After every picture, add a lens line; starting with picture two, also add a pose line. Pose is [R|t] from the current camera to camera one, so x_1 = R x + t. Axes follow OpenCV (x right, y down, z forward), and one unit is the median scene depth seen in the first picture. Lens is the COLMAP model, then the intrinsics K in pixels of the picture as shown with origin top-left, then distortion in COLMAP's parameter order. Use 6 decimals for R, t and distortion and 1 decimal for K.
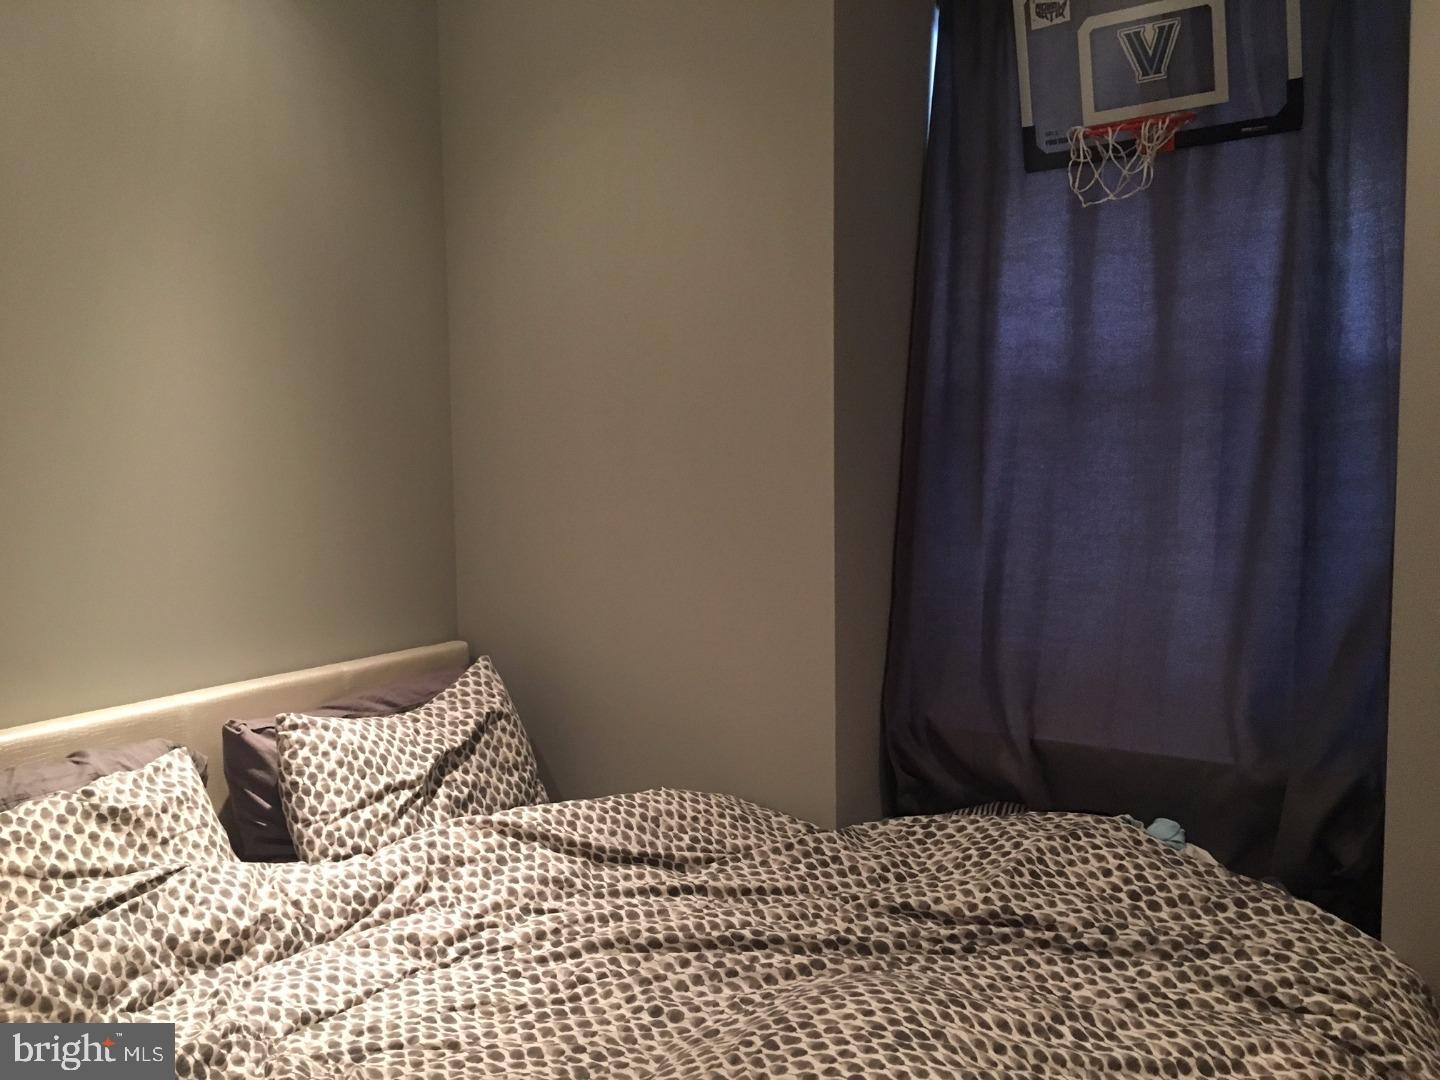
lens RADIAL K [[1223.3, 0, 704.0], [0, 1223.3, 534.0], [0, 0, 1]] dist [0.070610, -0.095504]
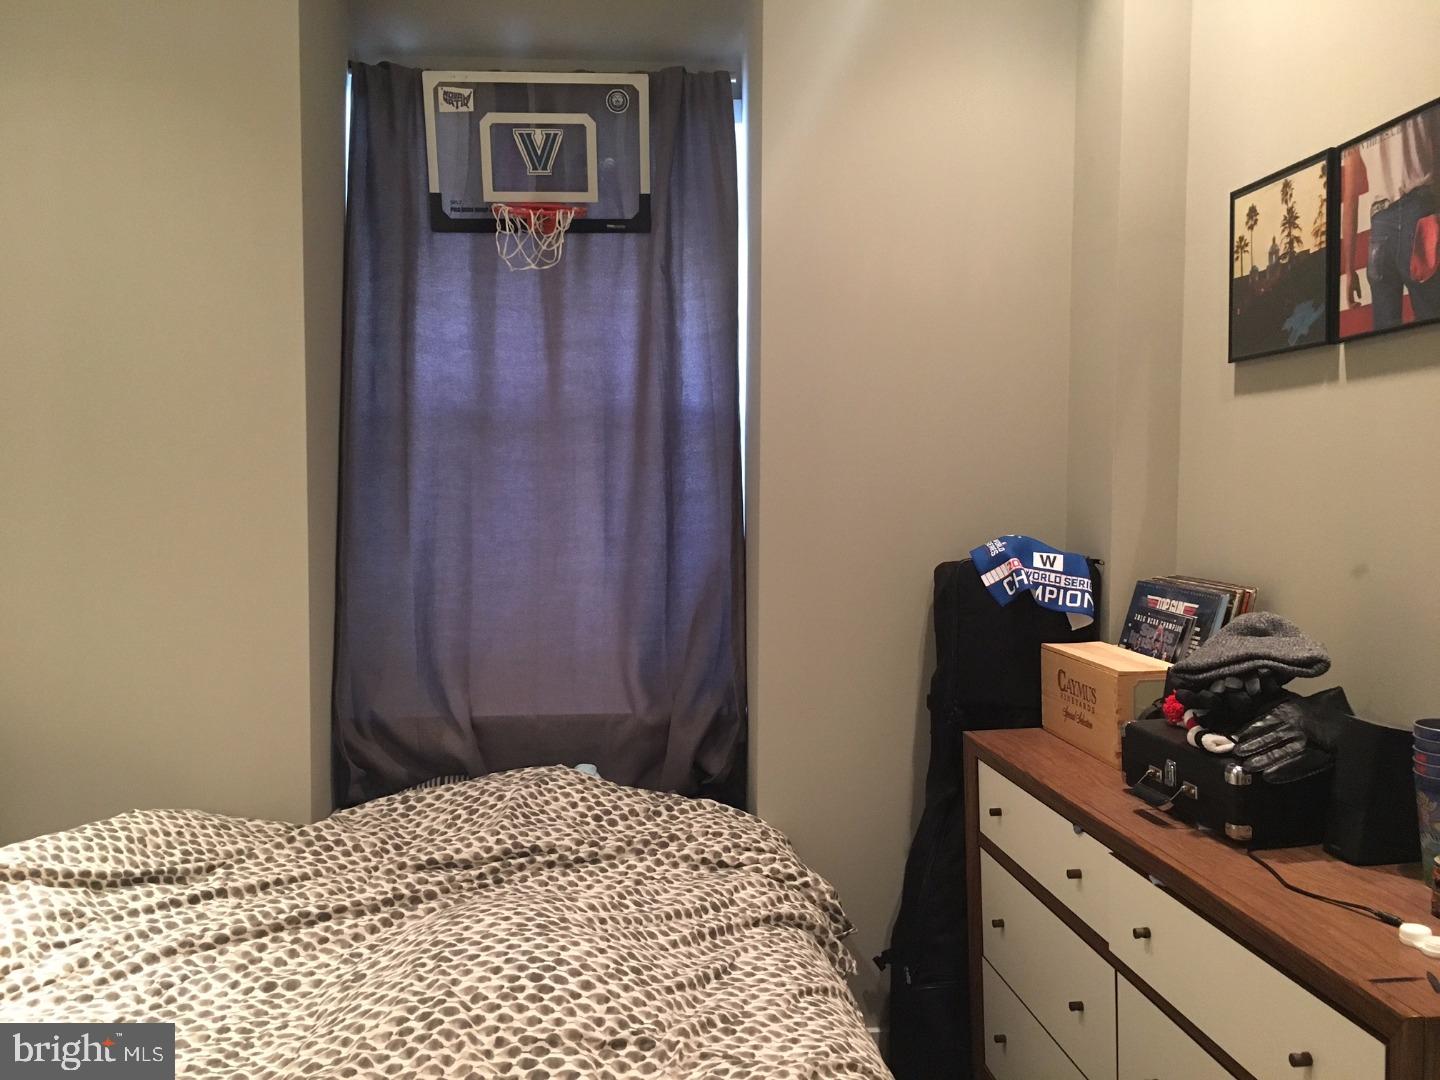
lens RADIAL K [[1223.3, 0, 704.0], [0, 1223.3, 534.0], [0, 0, 1]] dist [0.070610, -0.095504]
pose [[0.781928, -0.017943, 0.623111, -0.314824], [0.036854, 0.999168, -0.017475, 0.024046], [-0.622279, 0.036628, 0.781938, -0.061029]]
